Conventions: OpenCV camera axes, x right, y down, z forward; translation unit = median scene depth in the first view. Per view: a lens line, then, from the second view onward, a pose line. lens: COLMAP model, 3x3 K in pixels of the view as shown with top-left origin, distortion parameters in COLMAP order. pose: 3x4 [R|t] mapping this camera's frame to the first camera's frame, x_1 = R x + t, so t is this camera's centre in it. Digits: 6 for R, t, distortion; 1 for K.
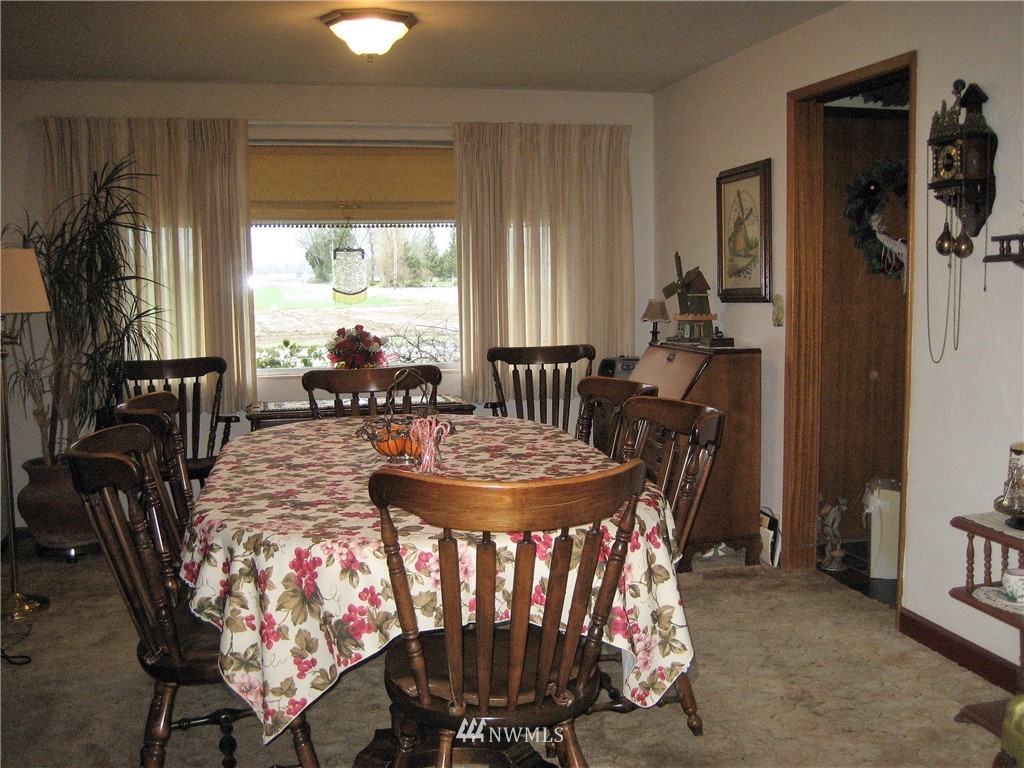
lens RADIAL K [[1070.3, 0, 510.9], [0, 1070.3, 395.5], [0, 0, 1]] dist [-0.147307, 0.188170]
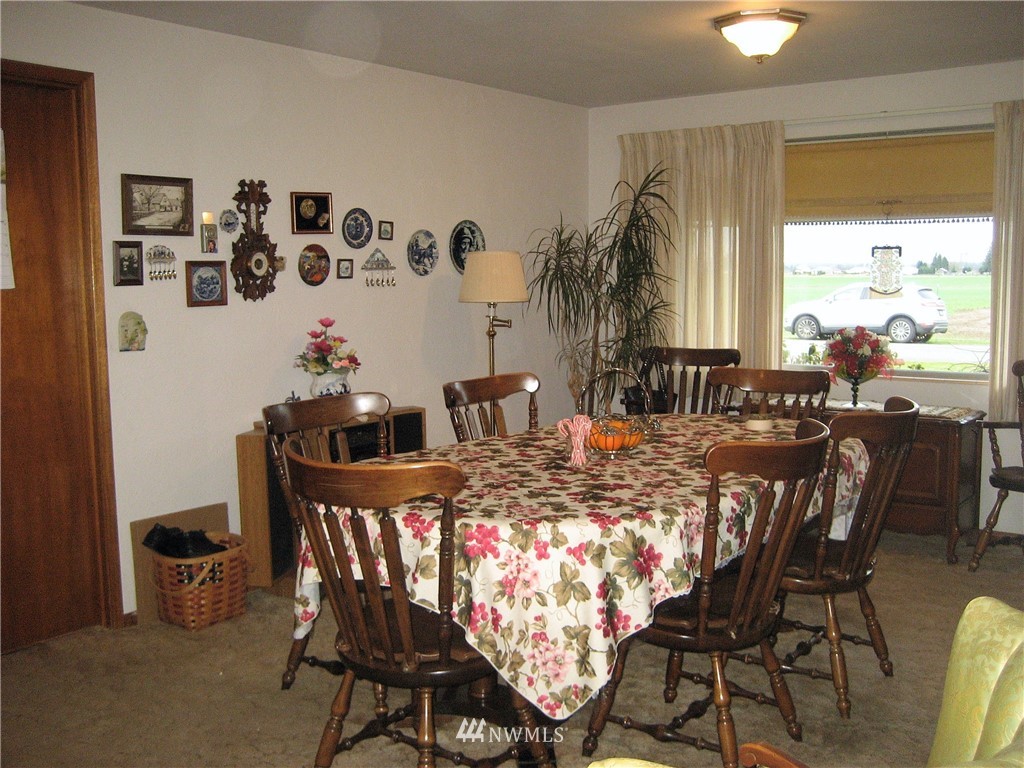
lens RADIAL K [[1070.3, 0, 510.9], [0, 1070.3, 395.5], [0, 0, 1]] dist [-0.147307, 0.188170]
pose [[0.630819, 0.095002, -0.770092, 0.471999], [-0.084093, 0.995001, 0.053863, -0.033715], [0.771360, 0.030782, 0.635655, 0.179292]]
